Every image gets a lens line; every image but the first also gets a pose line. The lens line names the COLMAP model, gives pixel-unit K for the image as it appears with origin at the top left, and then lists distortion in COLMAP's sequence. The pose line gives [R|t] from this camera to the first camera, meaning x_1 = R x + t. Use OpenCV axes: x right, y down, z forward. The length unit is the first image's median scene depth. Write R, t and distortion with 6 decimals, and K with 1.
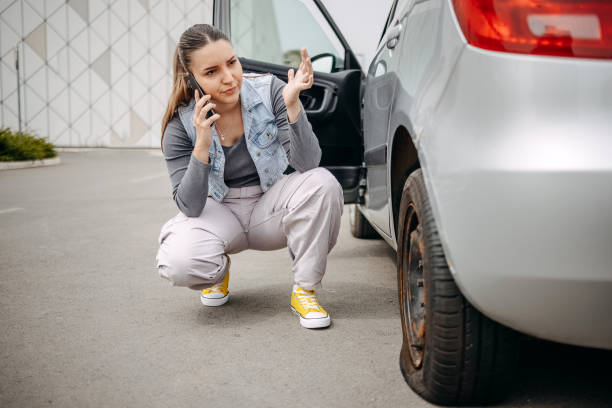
lens RADIAL K [[612.0, 0, 301.9], [0, 612.0, 199.1], [0, 0, 1]] dist [0.001936, 0.000000]
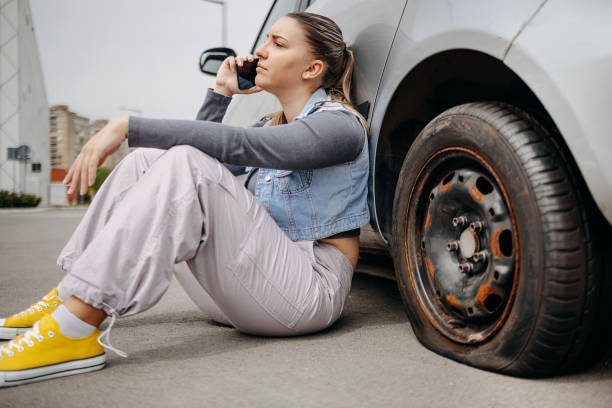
lens RADIAL K [[612.0, 0, 308.3], [0, 612.0, 202.2], [0, 0, 1]] dist [0.001936, 0.000000]
pose [[0.931428, -0.019011, 0.363429, -0.335017], [0.051713, 0.995415, -0.080465, 0.153646], [-0.360233, 0.093741, 0.928140, 0.334177]]
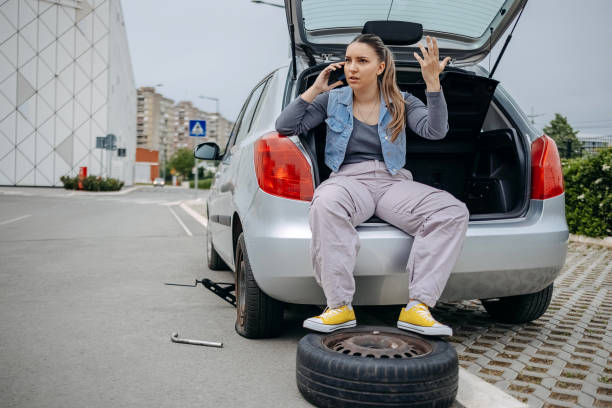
lens RADIAL K [[612.0, 0, 308.5], [0, 612.0, 201.2], [0, 0, 1]] dist [0.001936, 0.000000]
pose [[0.969440, 0.012414, 0.245016, -0.122851], [0.002177, 0.998244, -0.059189, -0.029741], [-0.245320, 0.057913, 0.967711, -1.219061]]
